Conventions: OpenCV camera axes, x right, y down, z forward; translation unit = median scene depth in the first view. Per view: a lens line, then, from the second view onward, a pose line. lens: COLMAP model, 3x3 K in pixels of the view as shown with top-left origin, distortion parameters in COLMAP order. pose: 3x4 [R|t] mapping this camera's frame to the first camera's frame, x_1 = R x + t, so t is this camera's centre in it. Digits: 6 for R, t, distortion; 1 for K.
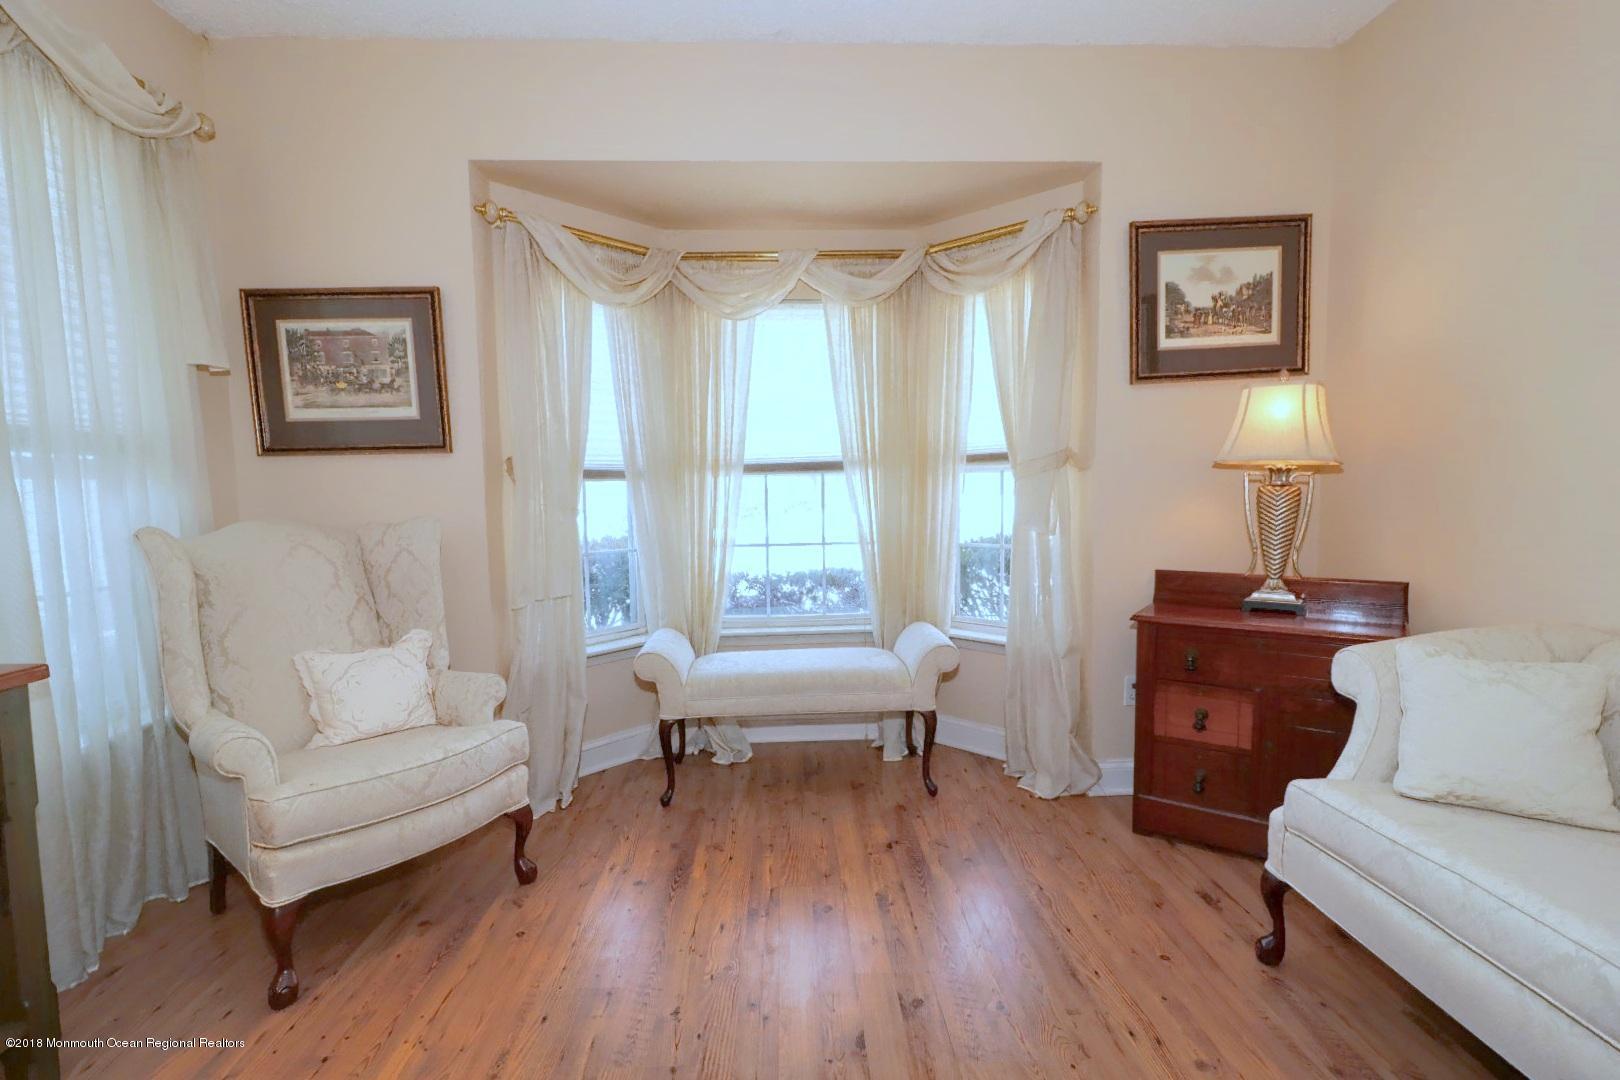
lens RADIAL K [[742.8, 0, 817.2], [0, 742.8, 545.6], [0, 0, 1]] dist [-0.000483, -0.001667]
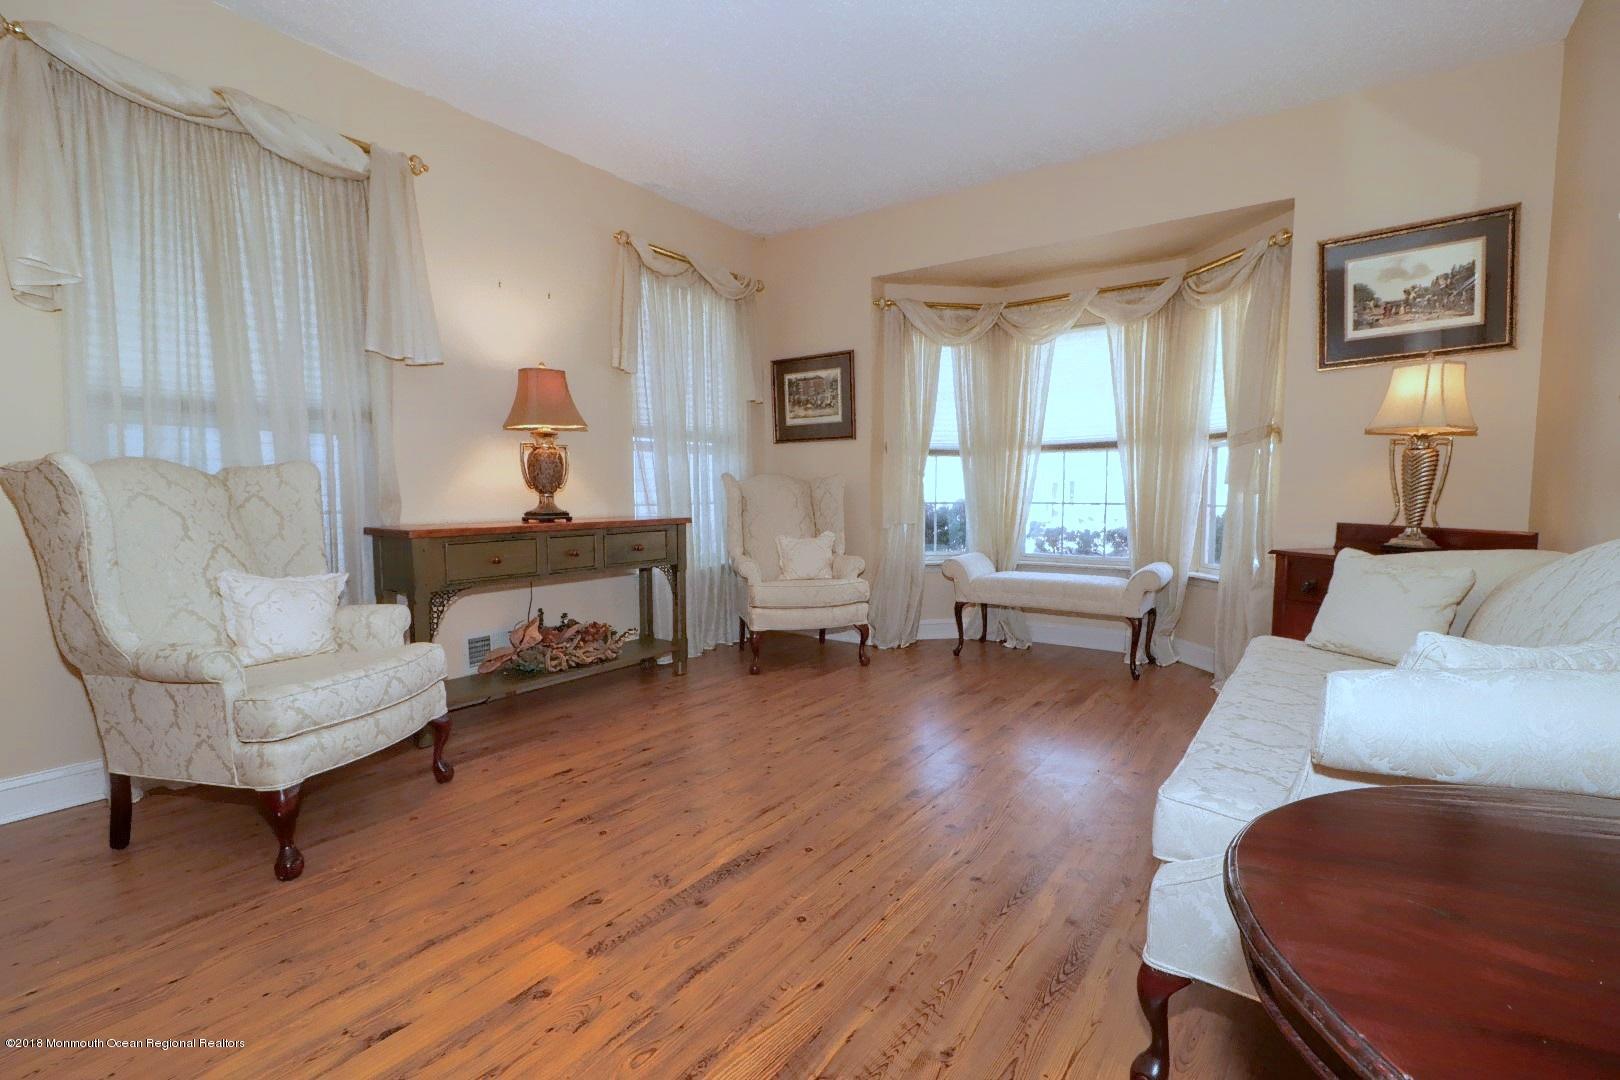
lens RADIAL K [[742.8, 0, 817.2], [0, 742.8, 545.6], [0, 0, 1]] dist [-0.000483, -0.001667]
pose [[0.795900, 0.060801, -0.602367, 0.524037], [-0.058589, 0.998010, 0.023324, 0.092698], [0.602586, 0.016728, 0.797879, -0.483085]]
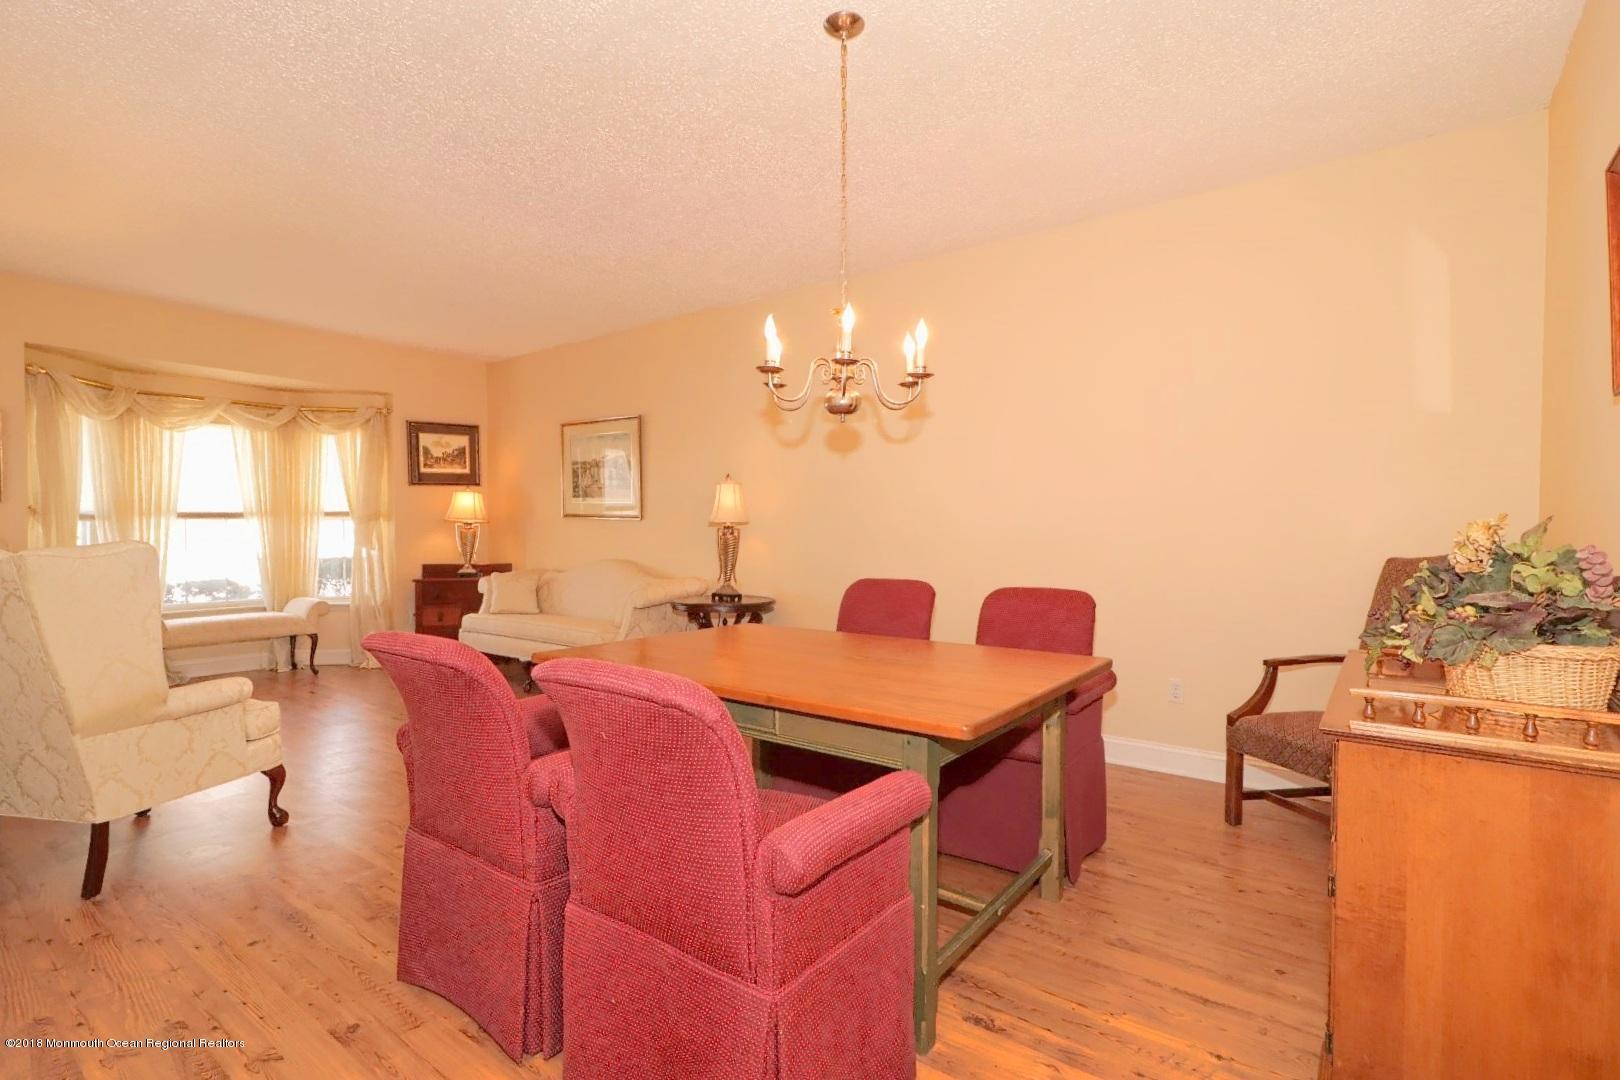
lens RADIAL K [[764.7, 0, 807.3], [0, 764.7, 546.0], [0, 0, 1]] dist [0.000565, 0.000042]
pose [[0.630106, -0.001814, 0.776507, -0.679107], [0.049365, 0.998068, -0.037726, 0.130260], [-0.774938, 0.062104, 0.628978, -1.522921]]
